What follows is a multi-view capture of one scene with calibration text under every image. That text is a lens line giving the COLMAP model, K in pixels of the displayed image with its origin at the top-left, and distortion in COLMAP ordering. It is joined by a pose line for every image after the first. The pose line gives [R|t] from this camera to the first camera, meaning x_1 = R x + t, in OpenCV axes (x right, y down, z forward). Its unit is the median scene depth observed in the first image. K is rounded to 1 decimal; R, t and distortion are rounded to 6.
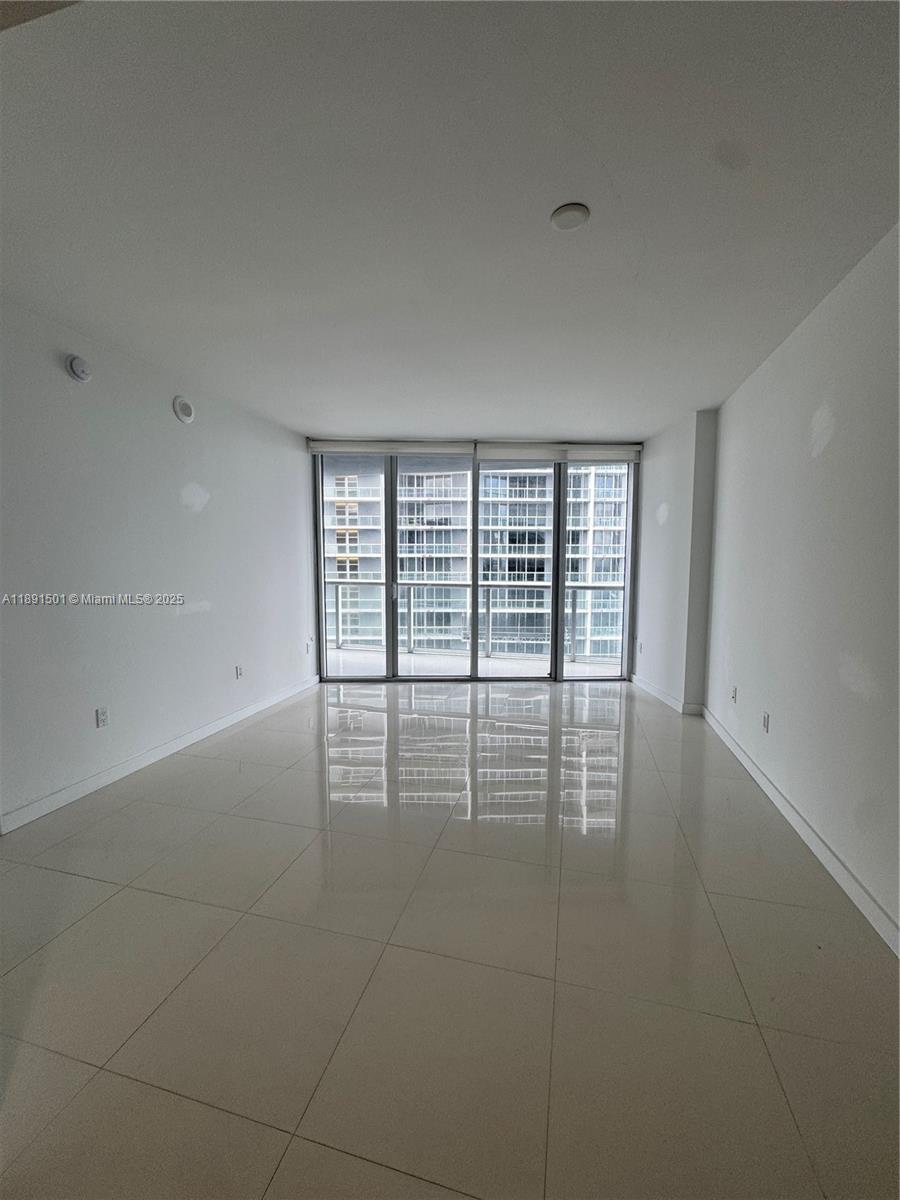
lens RADIAL K [[458.1, 0, 463.0], [0, 458.1, 597.1], [0, 0, 1]] dist [0.000831, -0.000009]
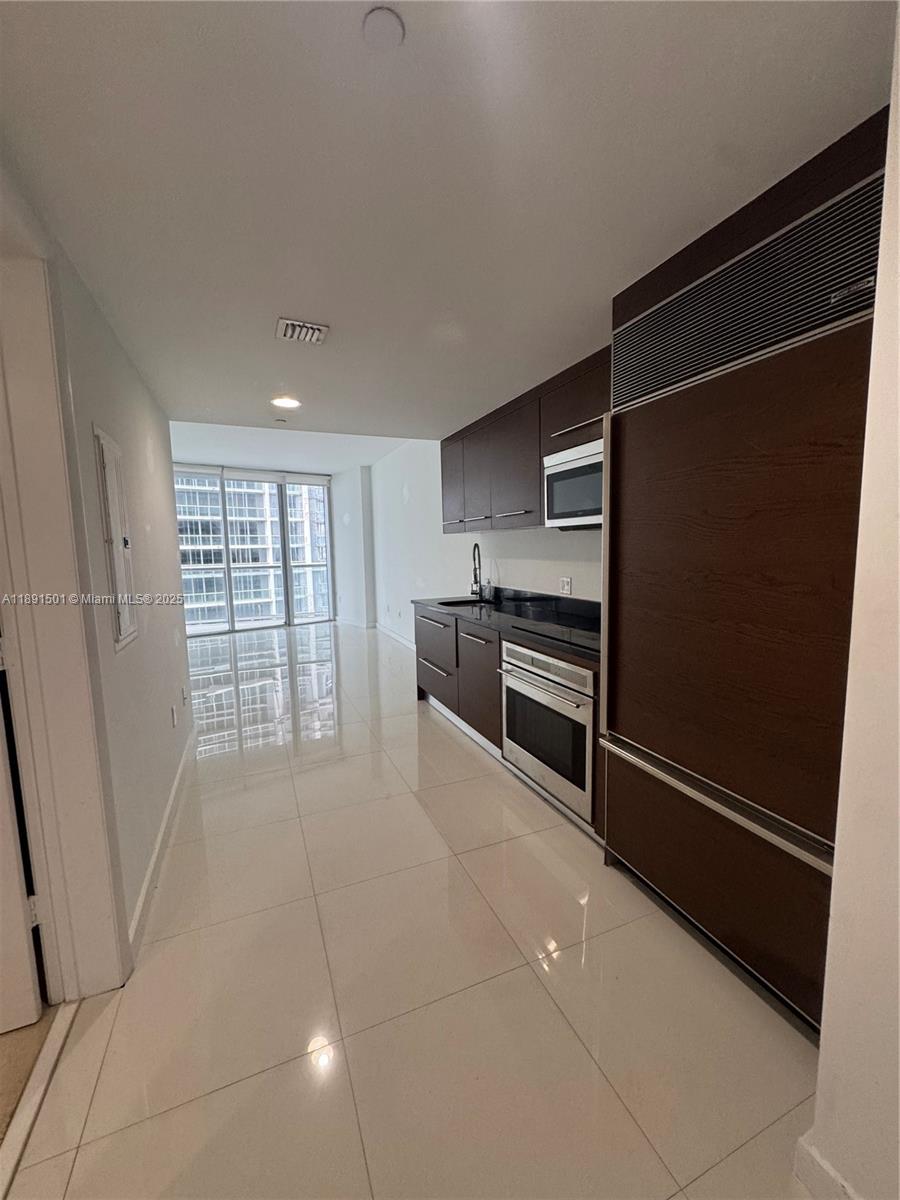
lens RADIAL K [[478.6, 0, 450.0], [0, 478.6, 600.0], [0, 0, 1]] dist [0.001539, 0.000103]
pose [[0.795925, -0.084467, 0.599474, -0.317148], [0.071159, 0.996408, 0.045917, 0.059339], [-0.601198, 0.006112, 0.799076, -0.593752]]
